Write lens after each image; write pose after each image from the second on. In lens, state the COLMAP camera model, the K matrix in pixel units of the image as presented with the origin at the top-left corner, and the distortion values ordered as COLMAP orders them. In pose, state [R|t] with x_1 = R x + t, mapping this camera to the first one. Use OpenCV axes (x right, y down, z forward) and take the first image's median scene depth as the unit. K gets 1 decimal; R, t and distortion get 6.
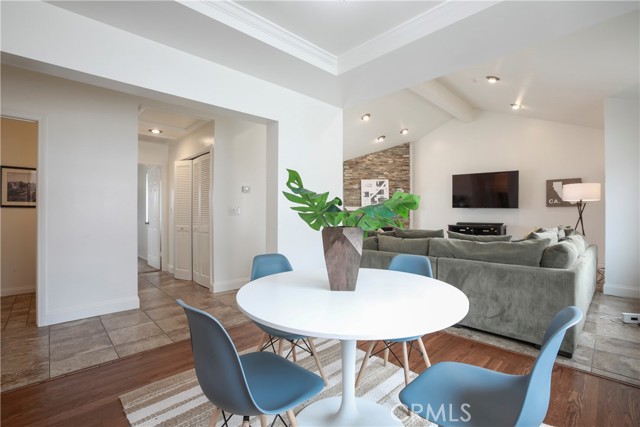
lens RADIAL K [[292.5, 0, 320.0], [0, 292.5, 213.5], [0, 0, 1]] dist [-0.030928, -0.000130]
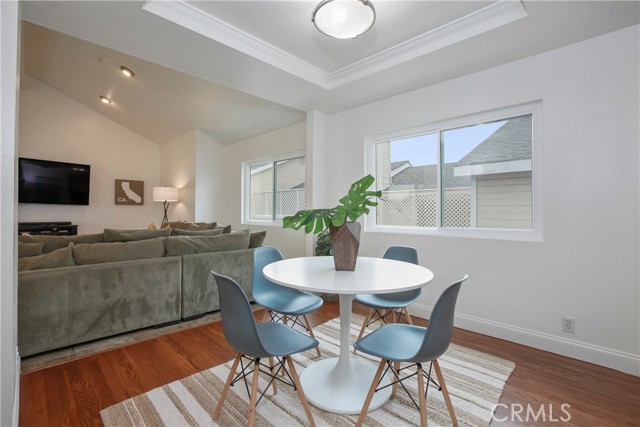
lens RADIAL K [[292.5, 0, 320.0], [0, 292.5, 213.5], [0, 0, 1]] dist [-0.030928, -0.000130]
pose [[-0.018744, -0.004691, 0.999813, -0.277839], [-0.003455, 0.999983, 0.004627, 0.001744], [-0.999818, -0.003367, -0.018760, 0.273382]]
